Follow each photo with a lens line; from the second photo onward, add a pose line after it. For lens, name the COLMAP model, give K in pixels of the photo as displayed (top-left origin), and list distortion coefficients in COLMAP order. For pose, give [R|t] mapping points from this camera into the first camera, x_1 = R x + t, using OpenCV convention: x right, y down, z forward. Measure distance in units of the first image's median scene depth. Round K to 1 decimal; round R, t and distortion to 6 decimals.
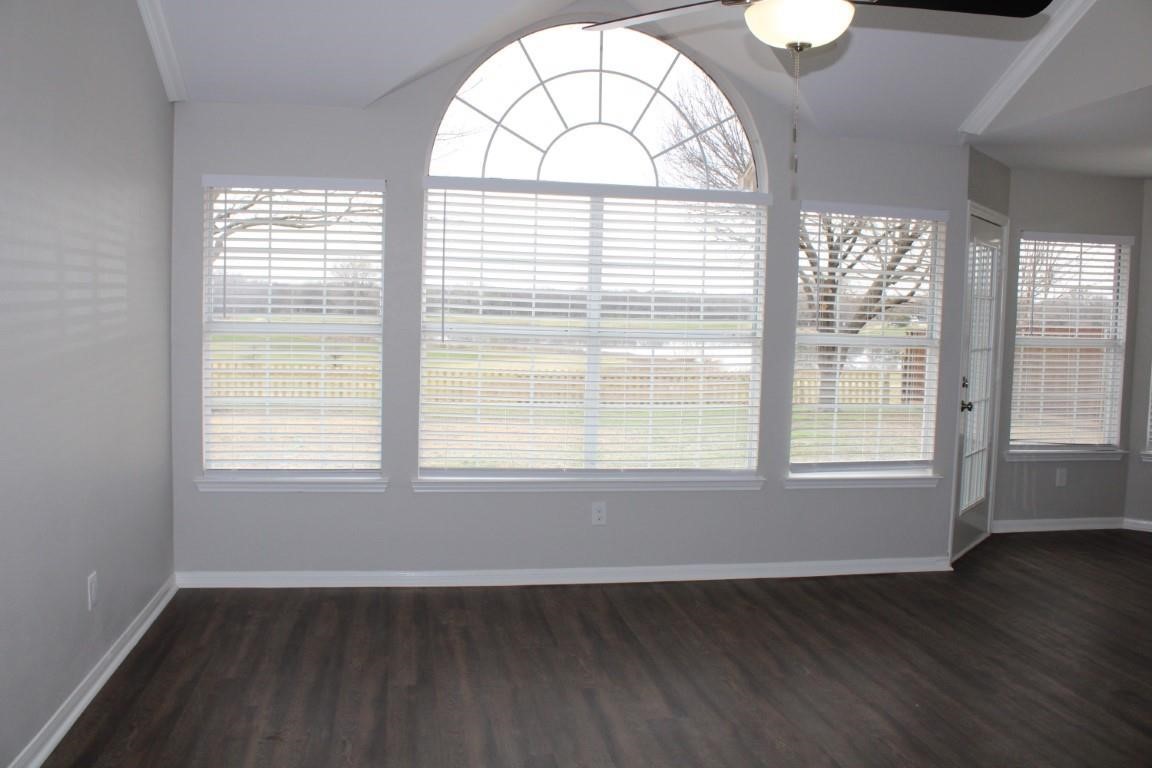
lens RADIAL K [[958.2, 0, 562.3], [0, 958.2, 373.9], [0, 0, 1]] dist [-0.172367, 0.158195]
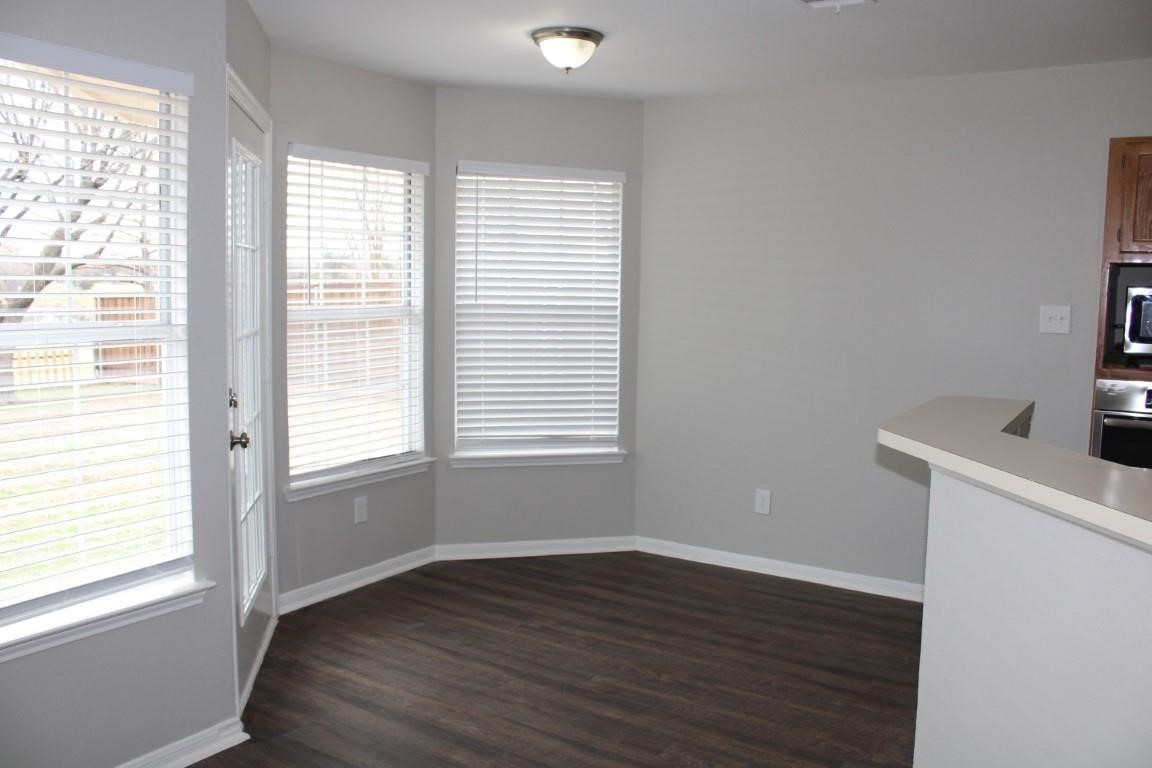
lens RADIAL K [[958.2, 0, 562.3], [0, 958.2, 373.9], [0, 0, 1]] dist [-0.172367, 0.158195]
pose [[0.682602, -0.083050, 0.726056, 0.141329], [0.052710, 0.996529, 0.064433, -0.027481], [-0.728887, -0.005712, 0.684610, 0.416780]]
